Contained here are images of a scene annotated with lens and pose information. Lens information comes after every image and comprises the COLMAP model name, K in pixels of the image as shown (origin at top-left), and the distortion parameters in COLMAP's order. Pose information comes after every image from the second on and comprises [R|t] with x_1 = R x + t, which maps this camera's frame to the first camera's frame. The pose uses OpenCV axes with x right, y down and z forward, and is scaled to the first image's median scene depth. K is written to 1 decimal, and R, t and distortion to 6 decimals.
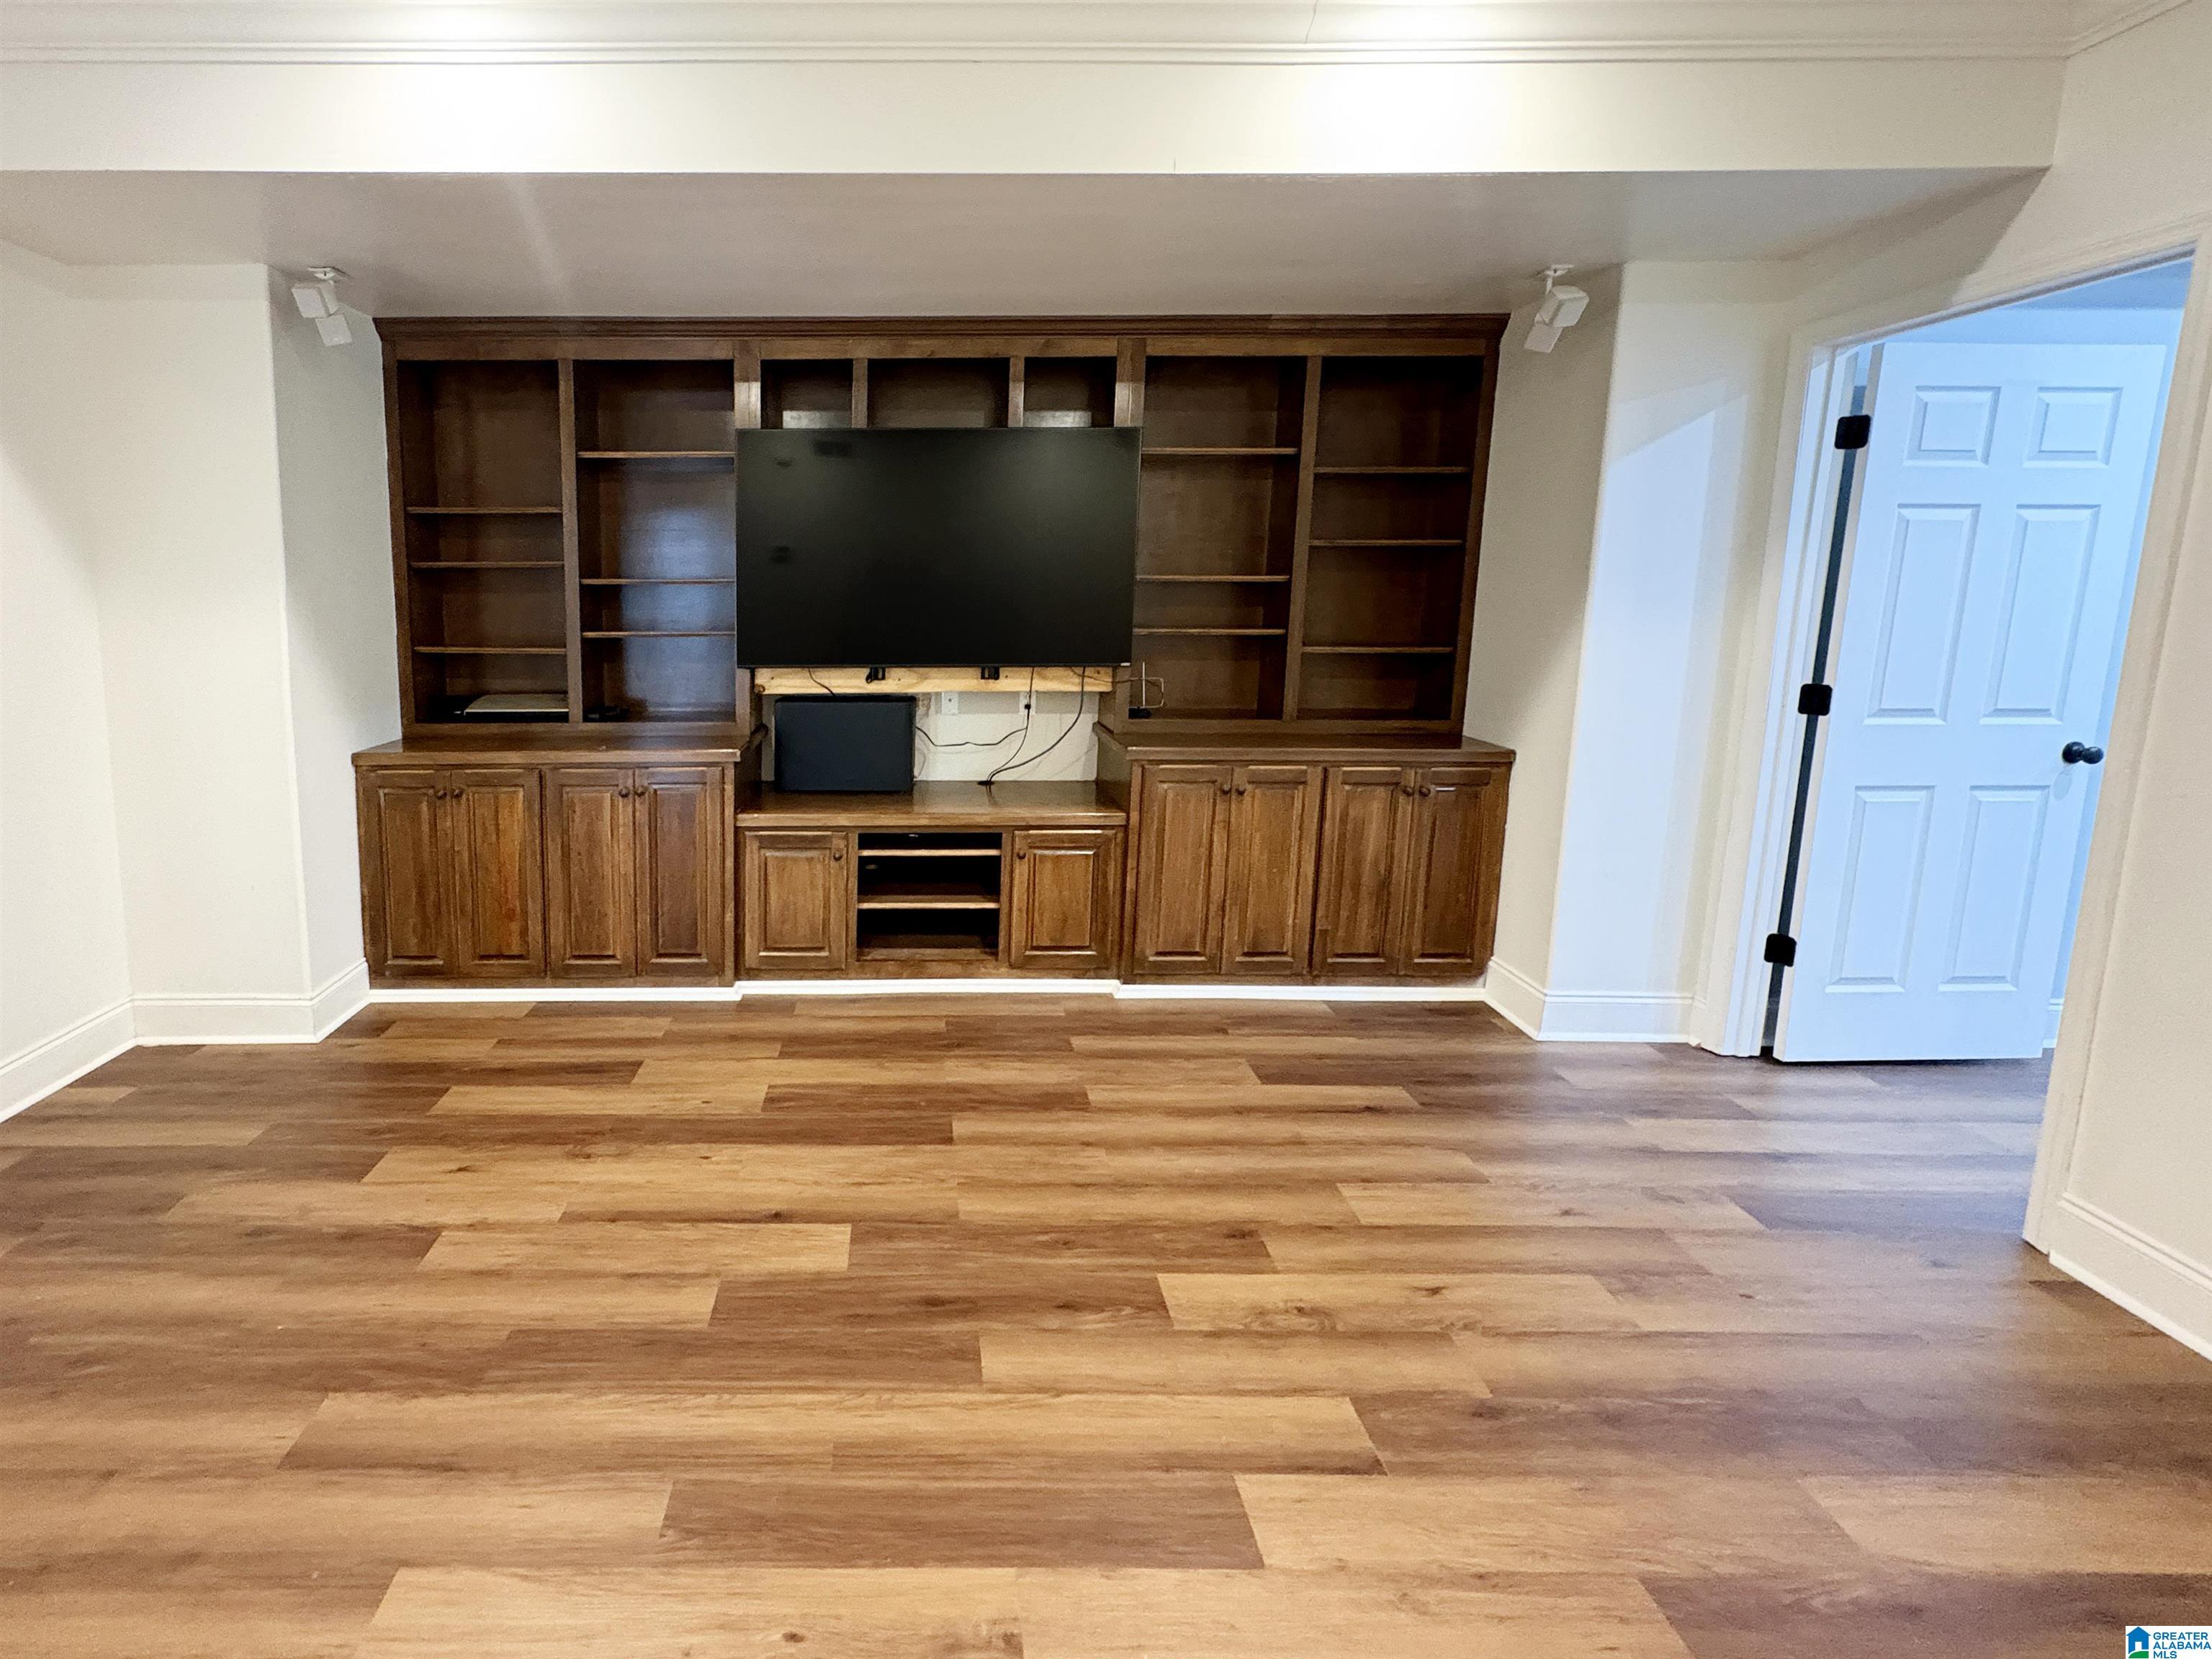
lens RADIAL K [[1042.3, 0, 1104.1], [0, 1042.3, 823.1], [0, 0, 1]] dist [-0.001267, 0.002110]
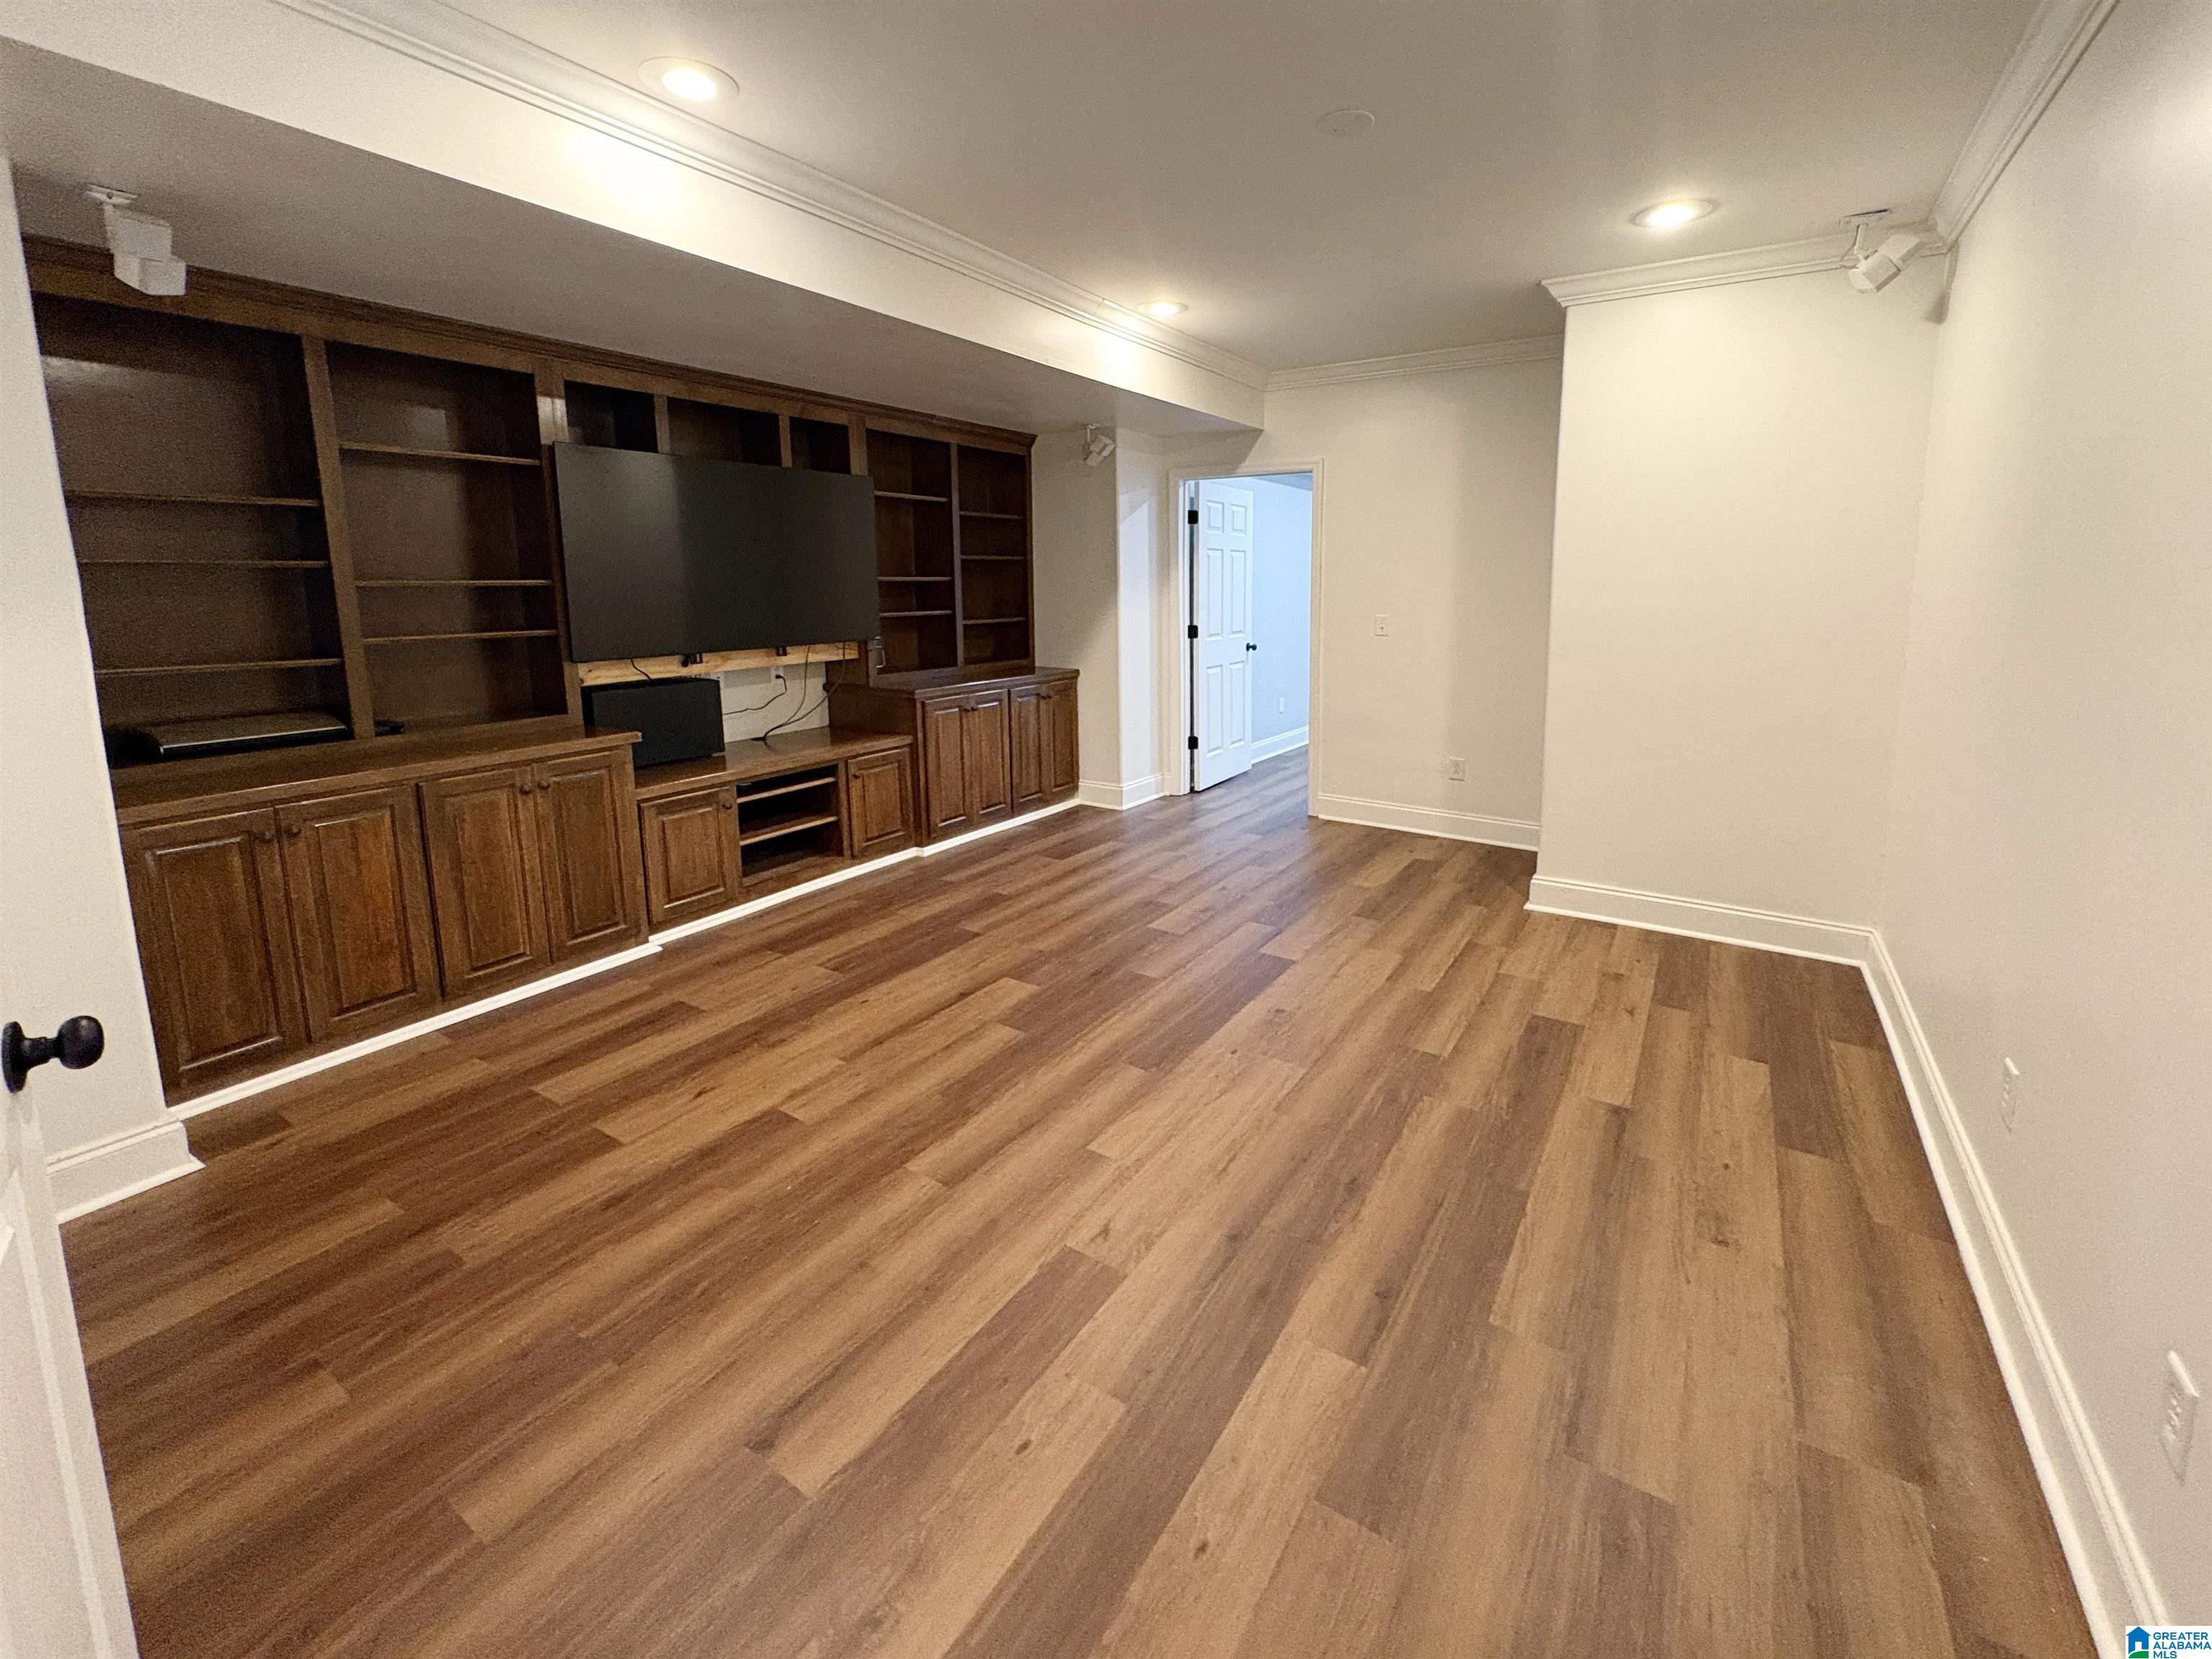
lens RADIAL K [[888.0, 0, 1098.4], [0, 888.0, 817.4], [0, 0, 1]] dist [0.000525, 0.000485]
pose [[0.562974, -0.217451, 0.797355, -0.906424], [0.184123, 0.973519, 0.135494, -0.018252], [-0.805704, 0.070532, 0.588104, 0.026962]]
